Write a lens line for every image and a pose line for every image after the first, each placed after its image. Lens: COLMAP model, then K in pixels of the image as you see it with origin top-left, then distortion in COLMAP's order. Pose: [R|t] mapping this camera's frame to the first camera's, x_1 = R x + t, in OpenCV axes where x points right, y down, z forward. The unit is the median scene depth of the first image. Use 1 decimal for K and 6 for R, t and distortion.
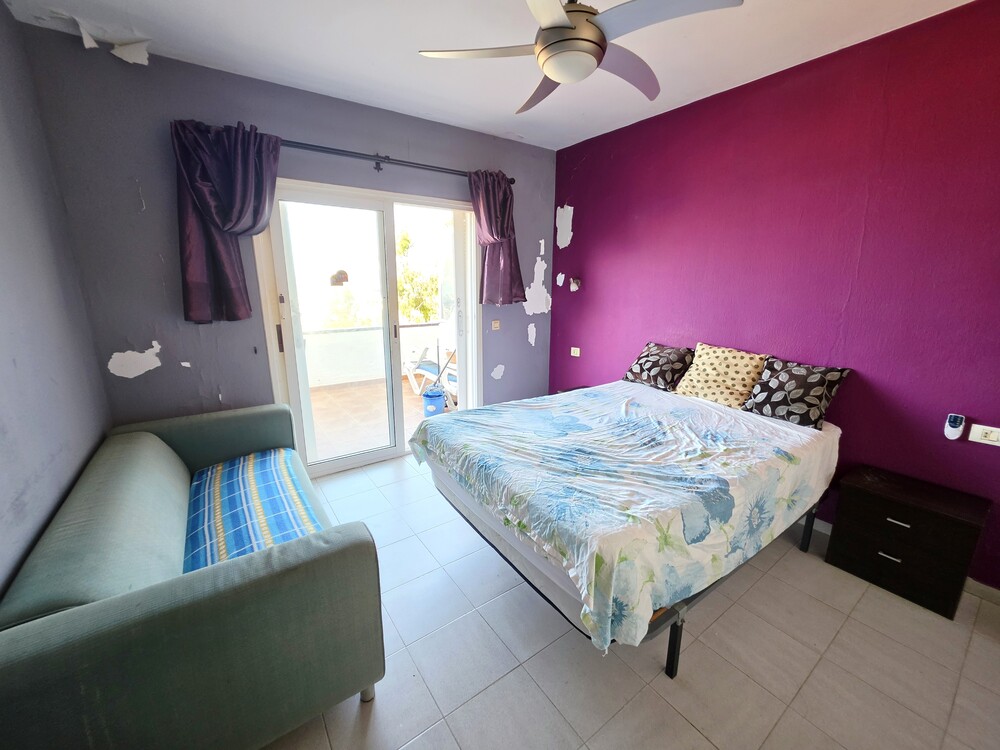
lens RADIAL K [[401.4, 0, 505.4], [0, 401.4, 374.4], [0, 0, 1]] dist [-0.003667, 0.001033]
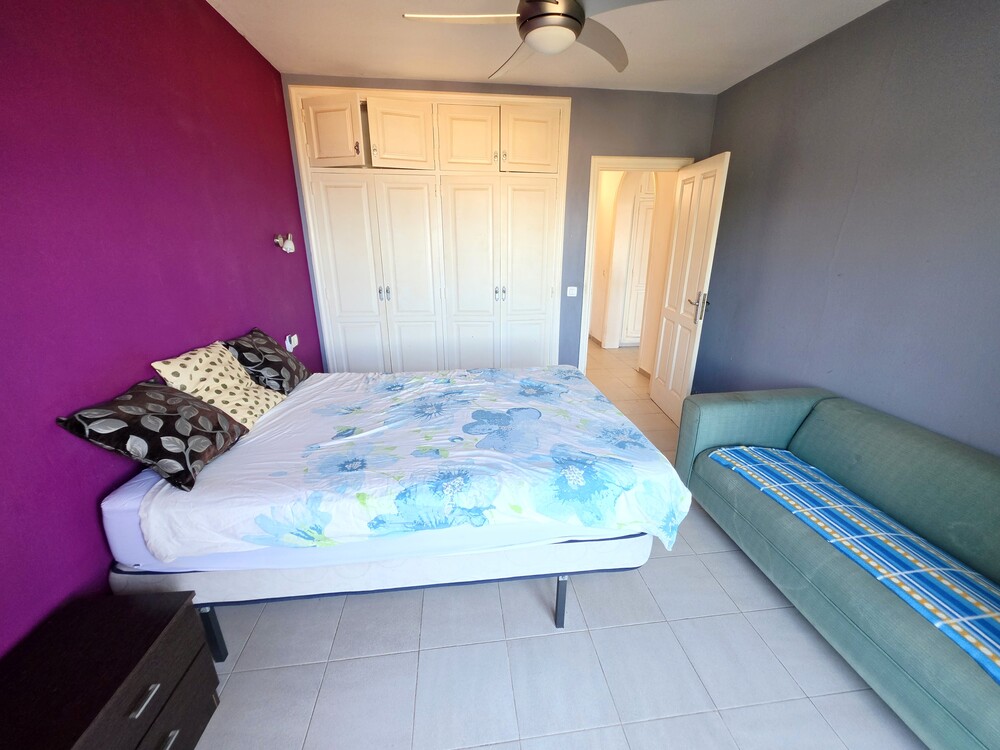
lens RADIAL K [[401.4, 0, 504.6], [0, 401.4, 374.4], [0, 0, 1]] dist [-0.003667, 0.001033]
pose [[-0.877552, -0.159464, 0.452188, -0.231556], [0.101652, 0.859766, 0.500469, -0.367119], [-0.468582, 0.485153, -0.738280, 1.503133]]
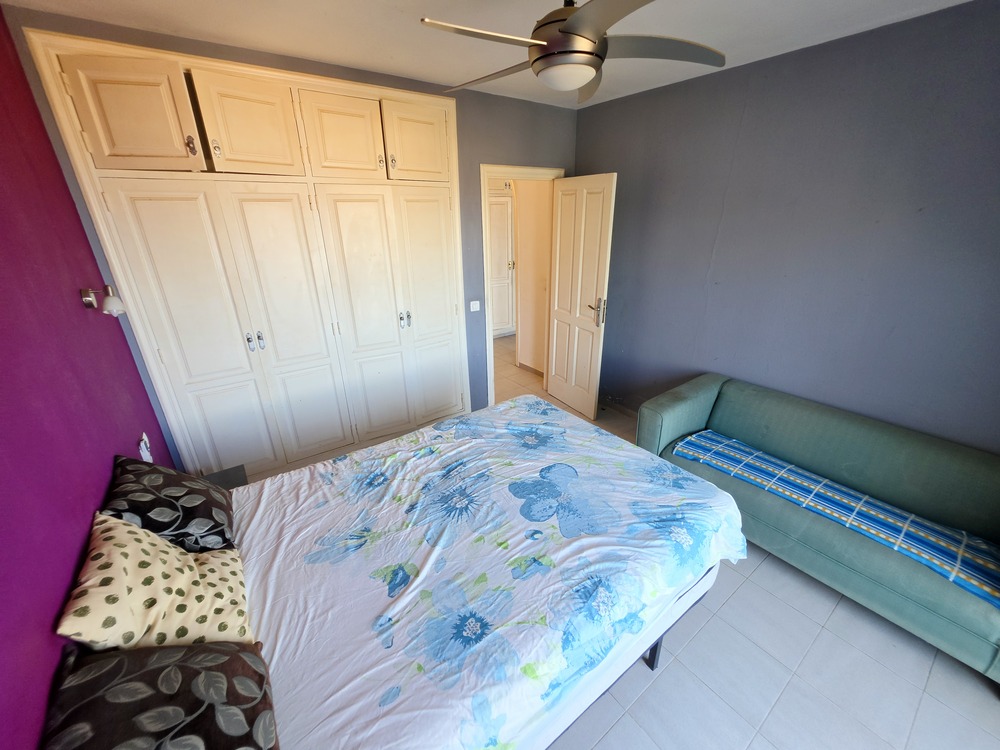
lens RADIAL K [[401.4, 0, 504.9], [0, 401.4, 375.6], [0, 0, 1]] dist [-0.003667, 0.001033]
pose [[-0.999838, 0.012766, -0.012679, 0.216745], [0.003091, 0.816067, 0.577950, -0.489817], [0.017725, 0.577817, -0.815974, 1.437039]]
